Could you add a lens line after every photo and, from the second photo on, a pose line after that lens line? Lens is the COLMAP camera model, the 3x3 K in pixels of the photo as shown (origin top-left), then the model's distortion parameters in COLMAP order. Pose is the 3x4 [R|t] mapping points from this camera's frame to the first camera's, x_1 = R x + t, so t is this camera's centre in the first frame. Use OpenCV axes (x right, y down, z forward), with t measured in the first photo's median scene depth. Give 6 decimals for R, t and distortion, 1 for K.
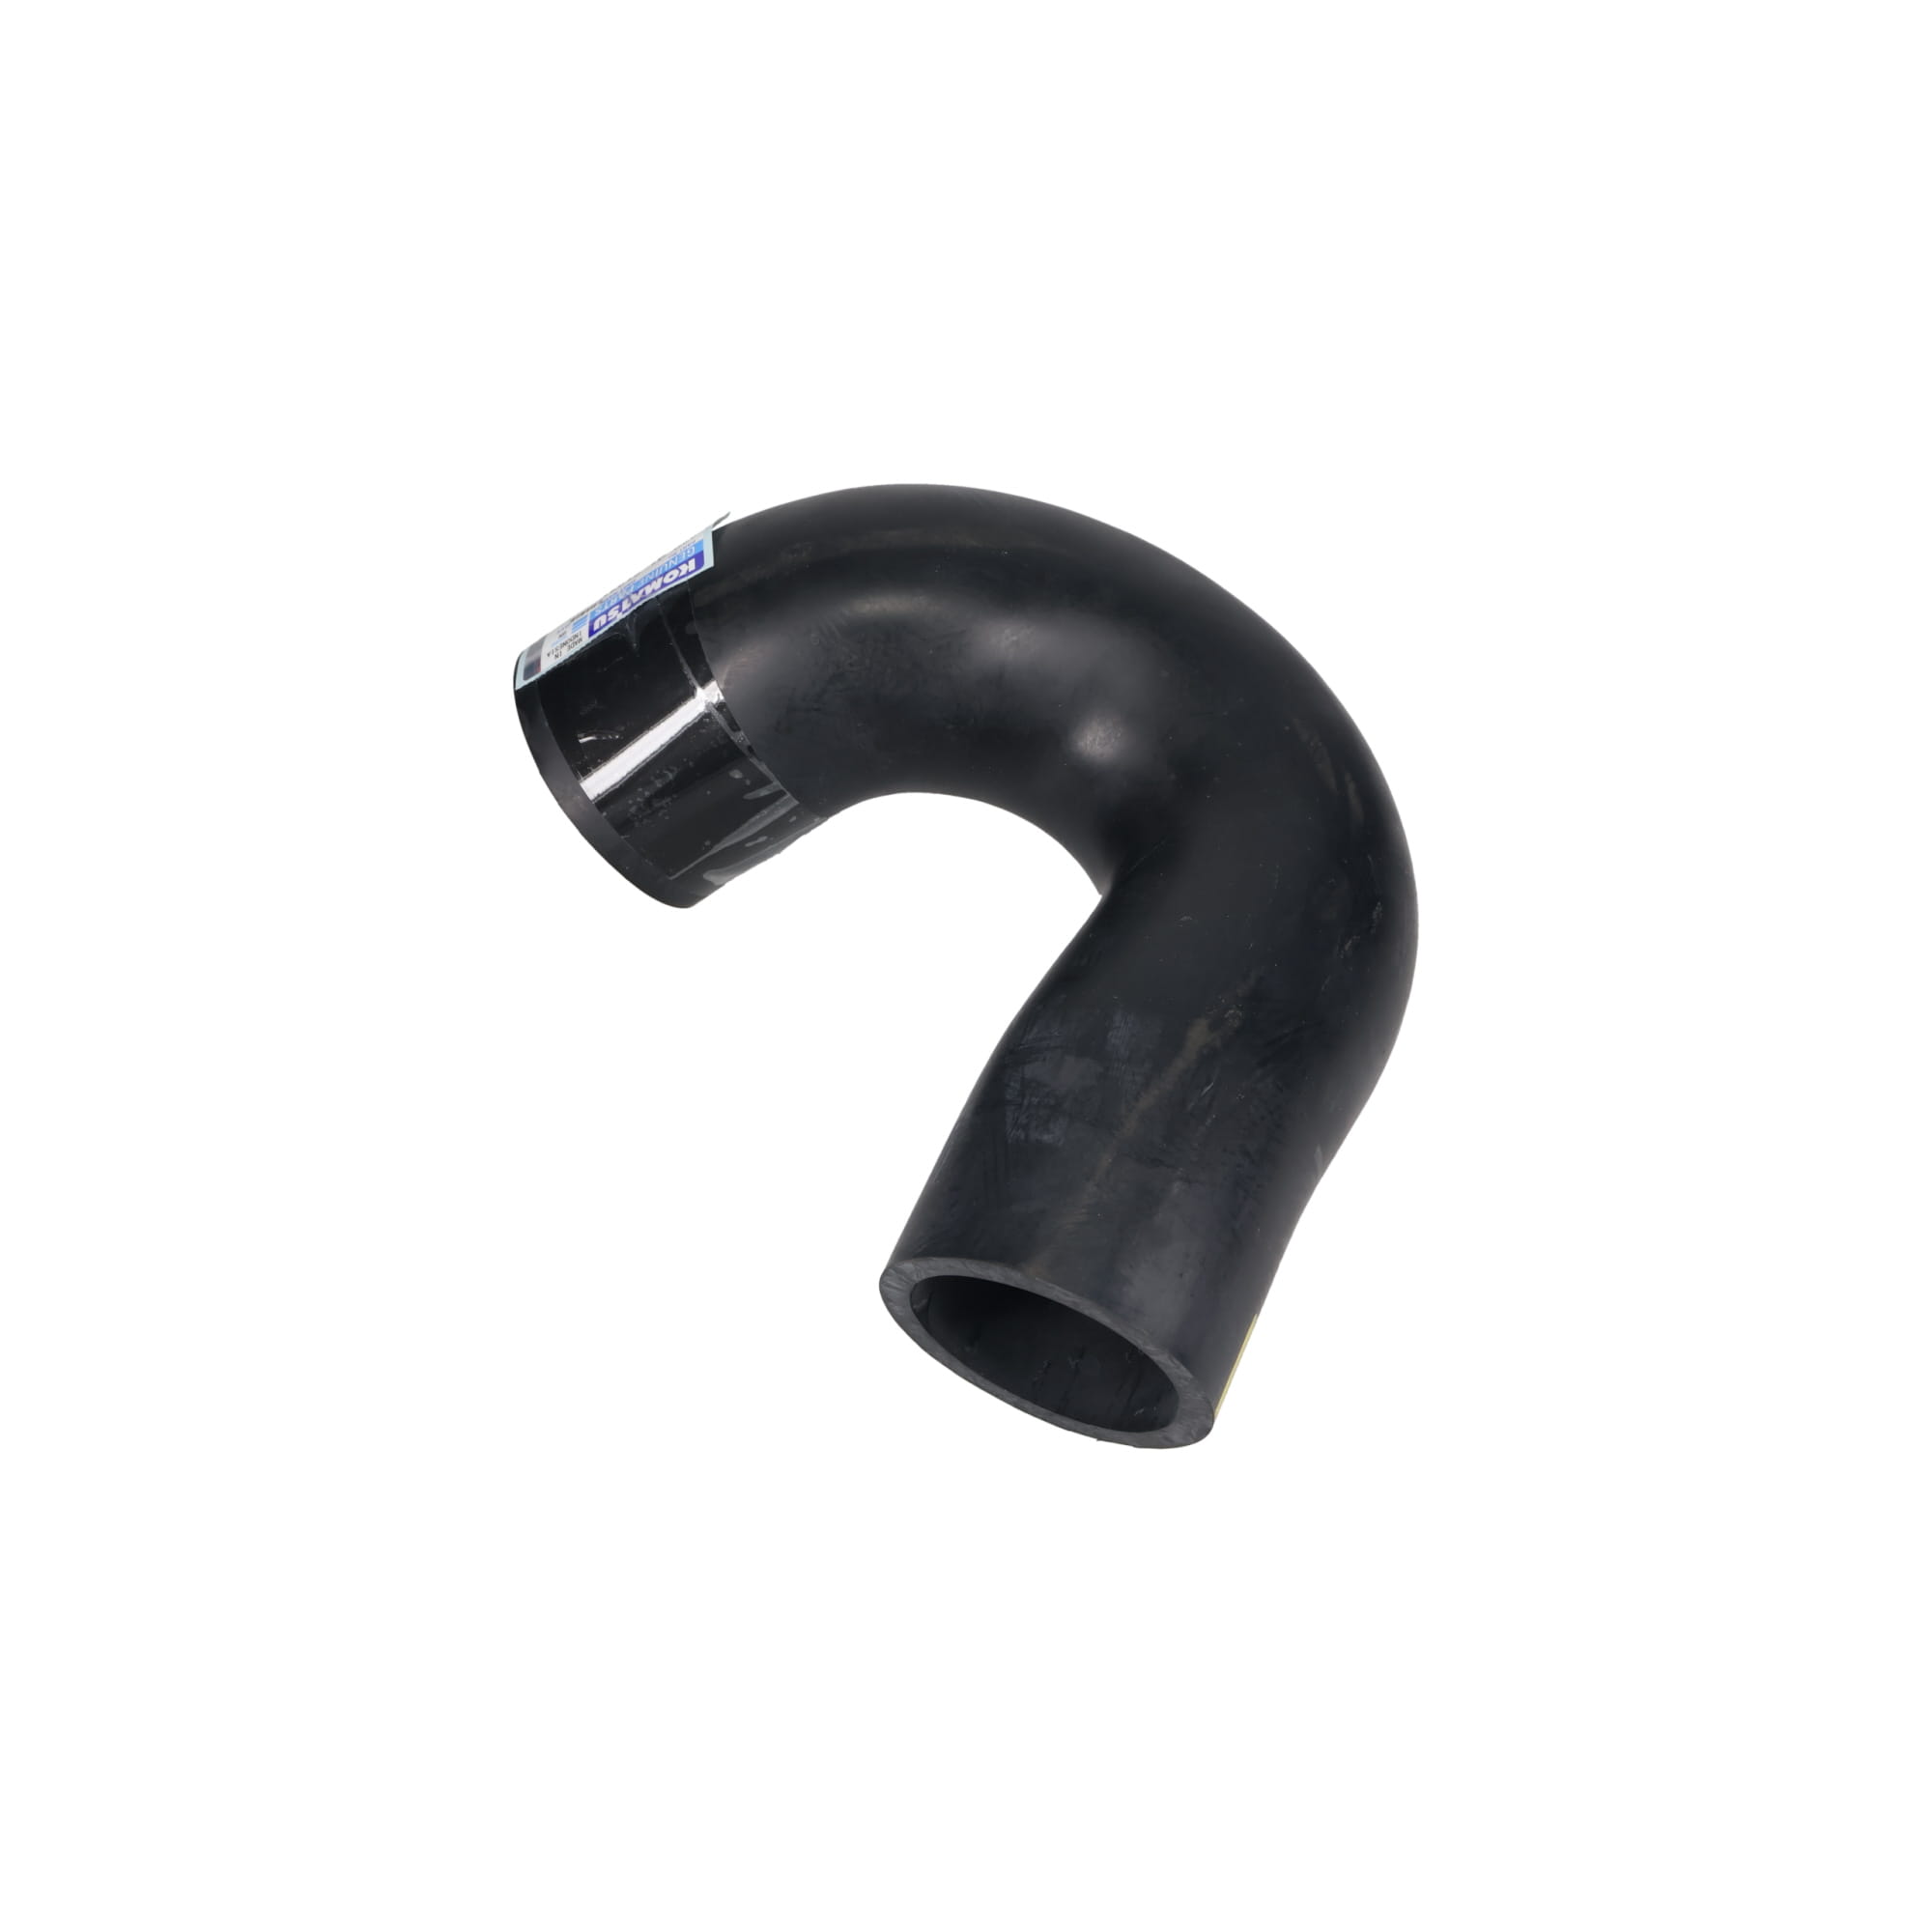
lens RADIAL K [[2651.0, 0, 966.0], [0, 2651.0, 966.0], [0, 0, 1]] dist [-0.007352, -0.002010]
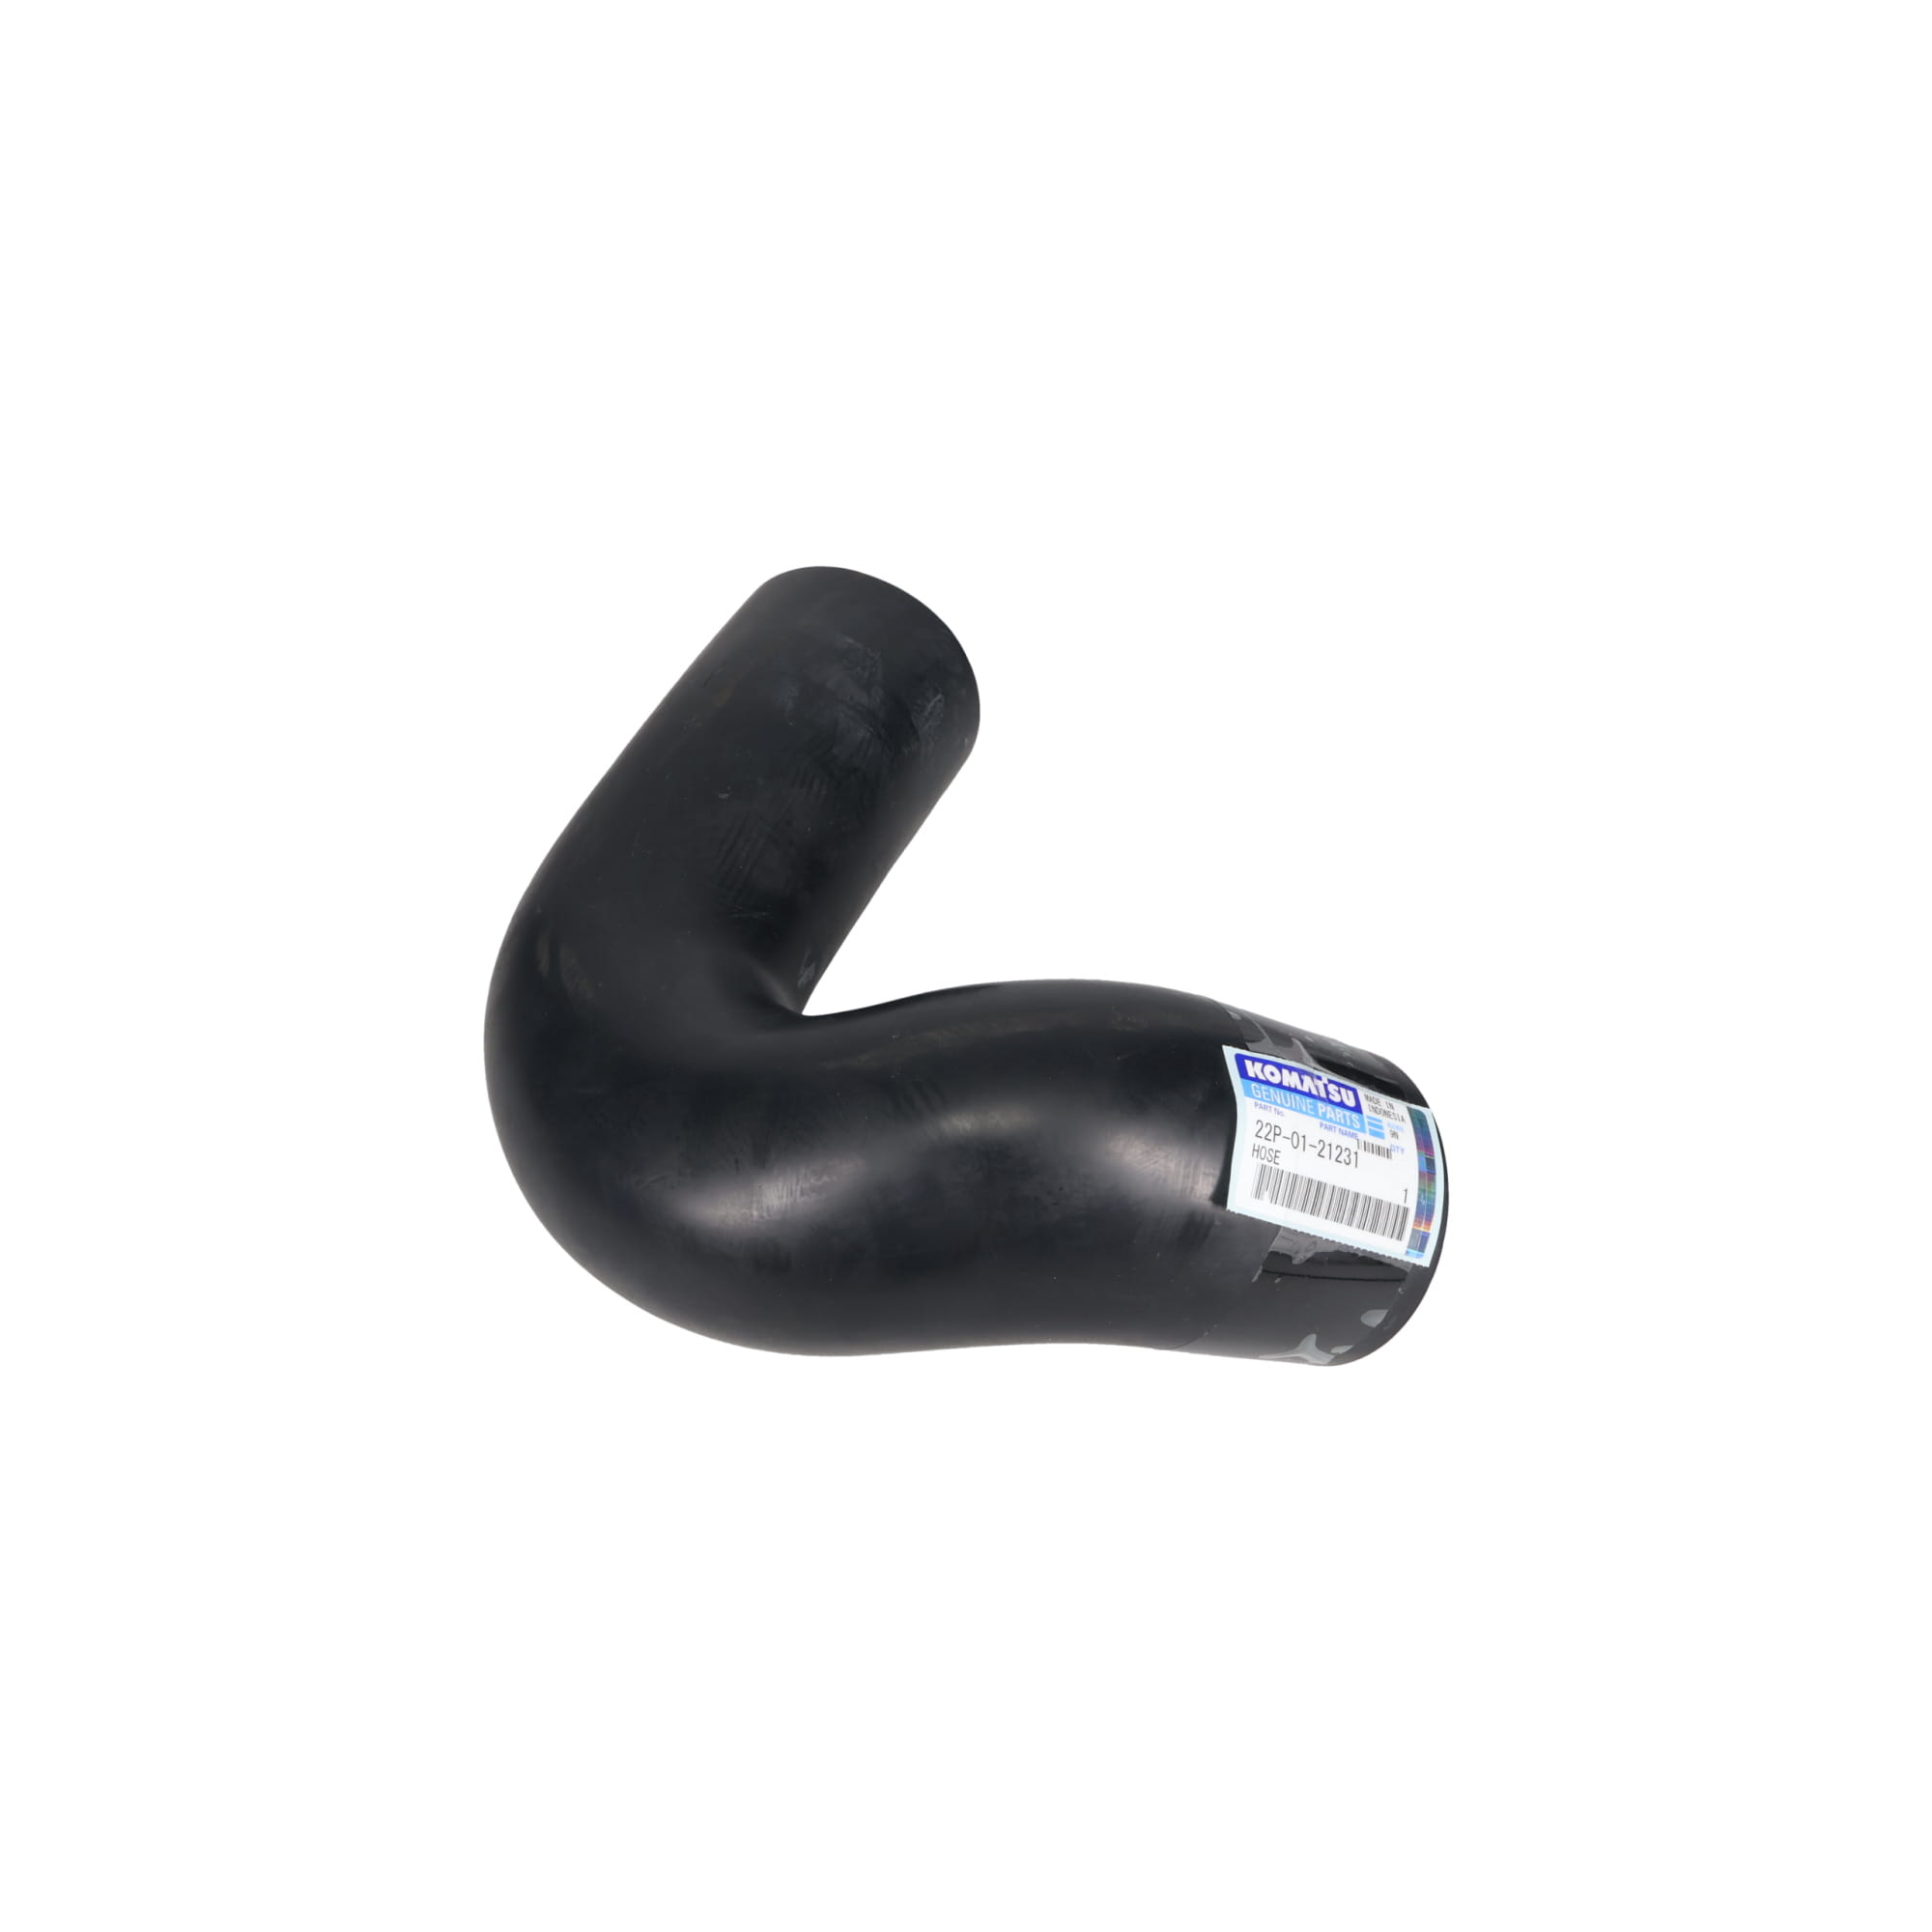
lens RADIAL K [[2651.0, 0, 966.0], [0, 2651.0, 966.0], [0, 0, 1]] dist [-0.007352, -0.002010]
pose [[-0.998329, 0.025637, -0.051778, 0.043386], [-0.054199, -0.105055, 0.992988, -1.187487], [0.020018, 0.994136, 0.106269, 1.000271]]
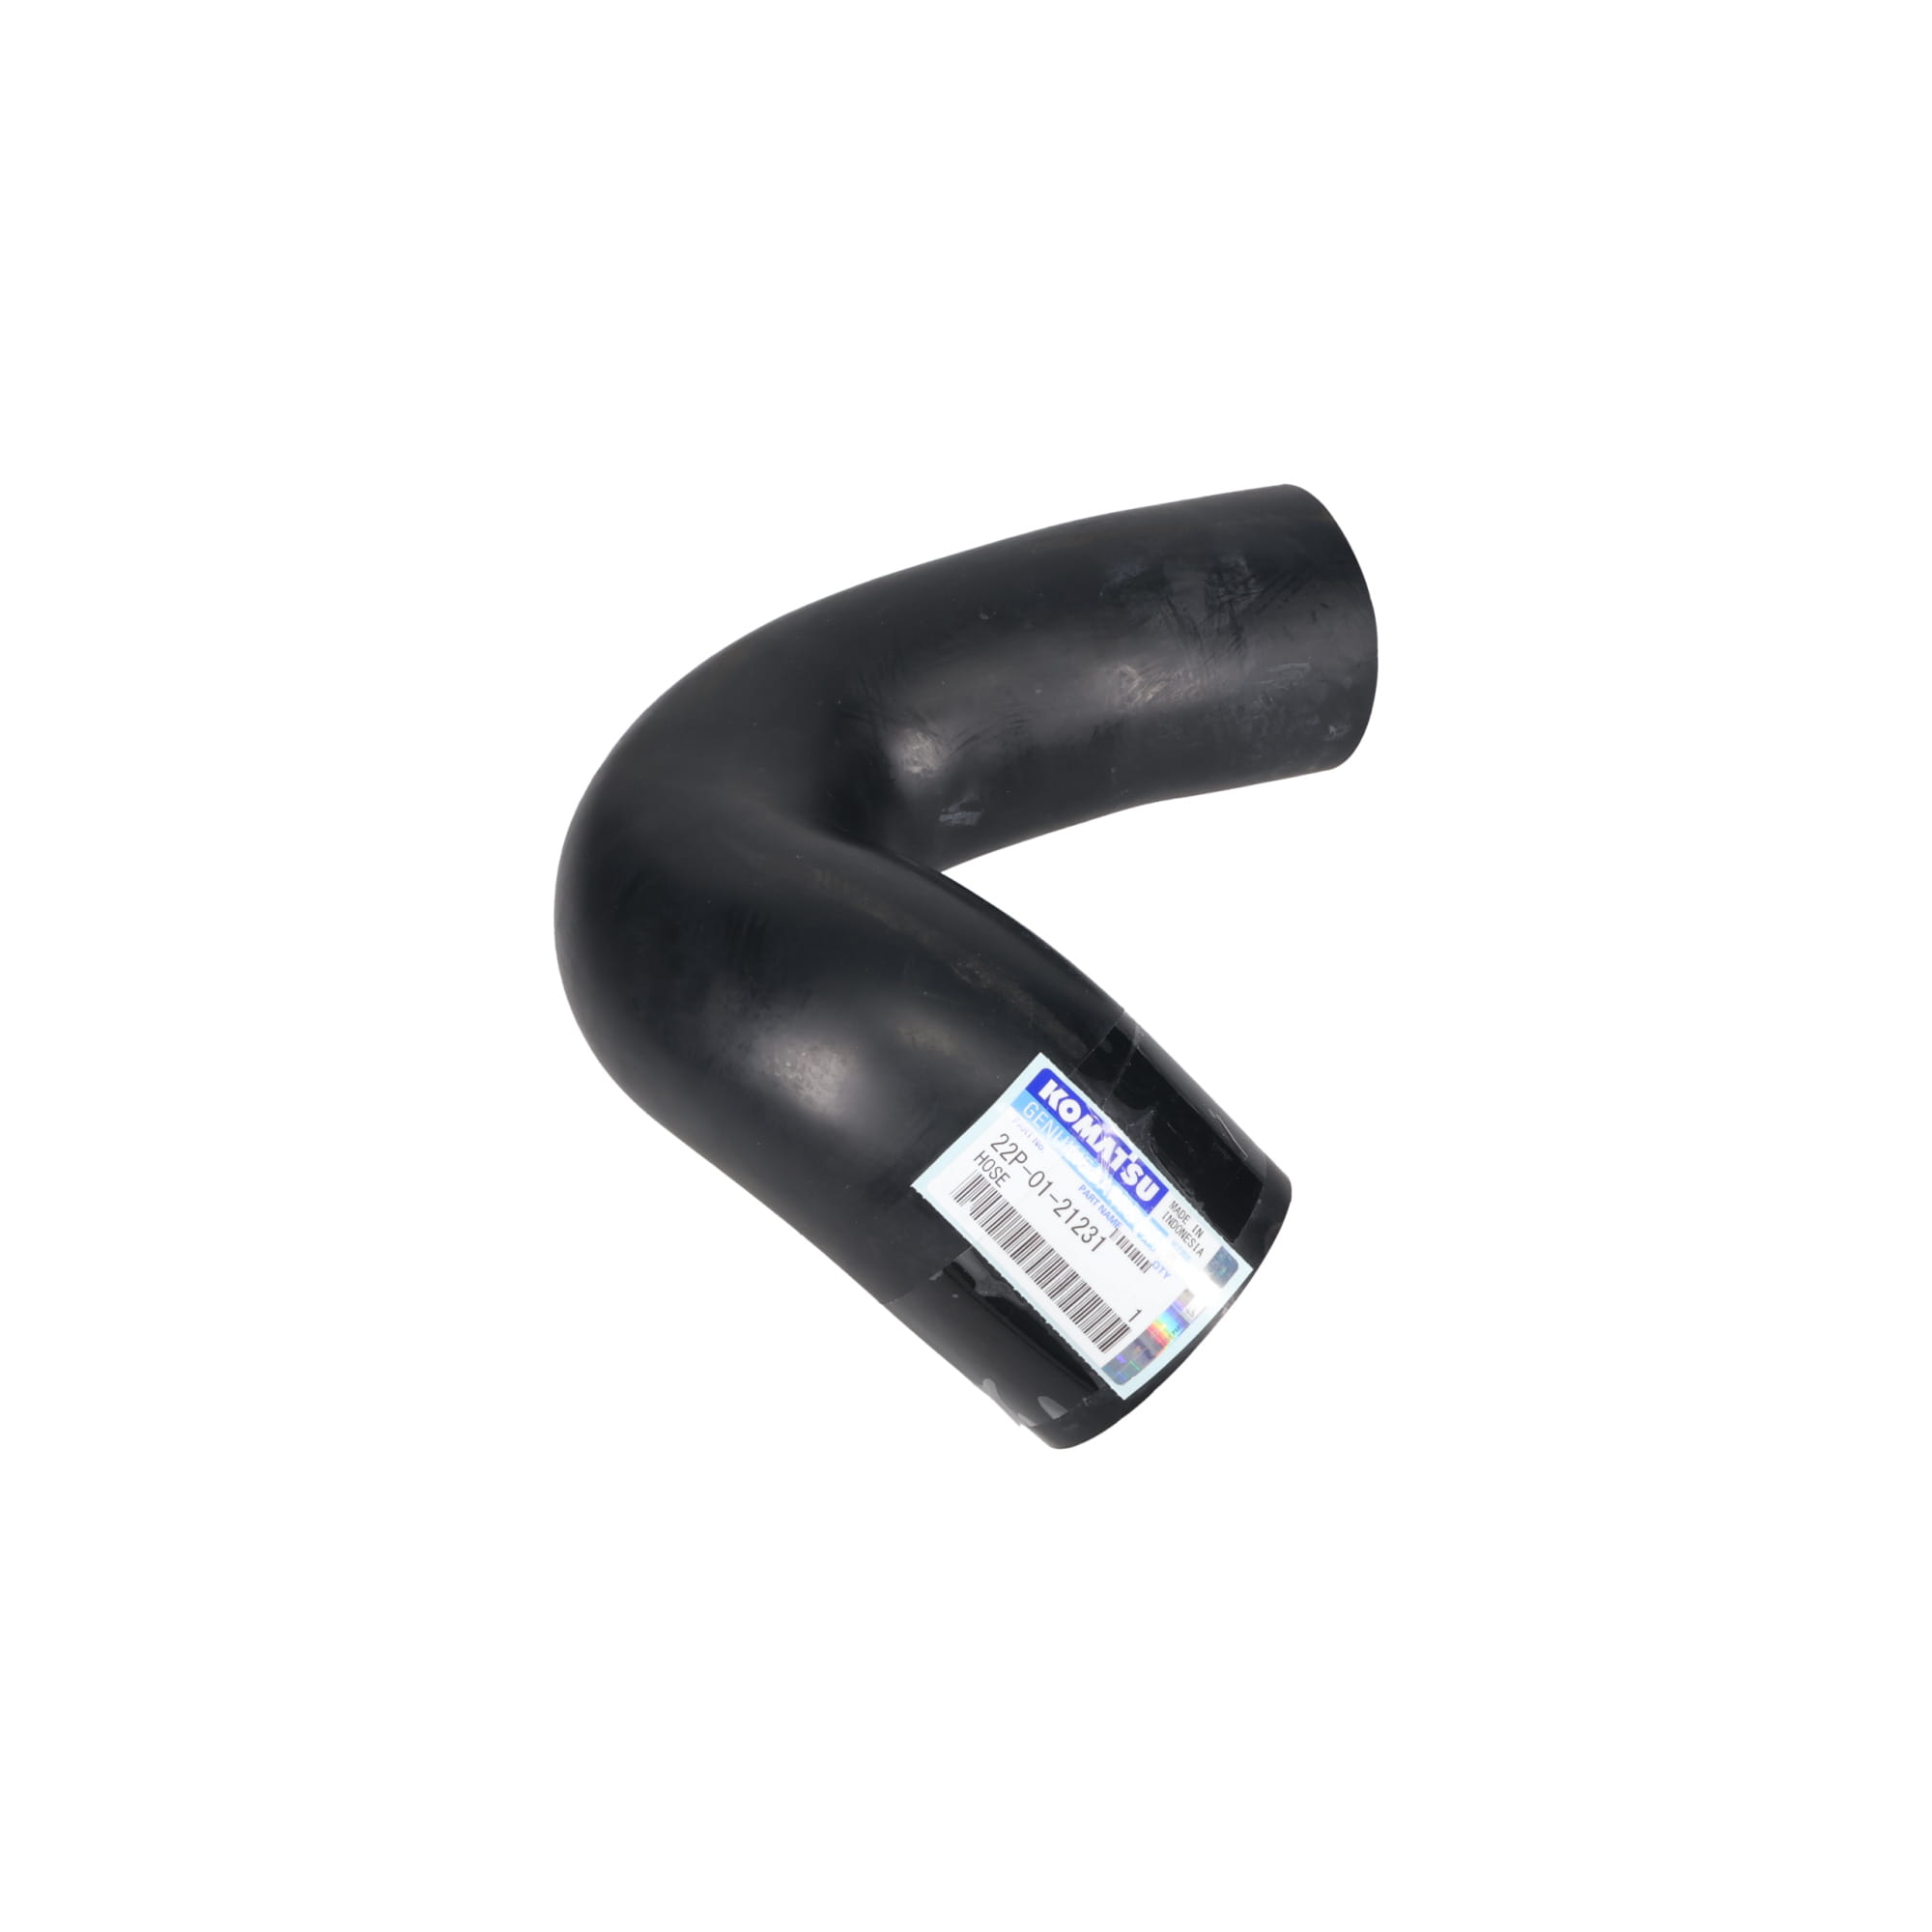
lens RADIAL K [[2651.0, 0, 966.0], [0, 2651.0, 966.0], [0, 0, 1]] dist [-0.007352, -0.002010]
pose [[-0.726040, -0.521114, 0.448672, -0.502302], [0.523118, 0.004941, 0.852246, -1.002337], [-0.446334, 0.853473, 0.269016, 0.870479]]
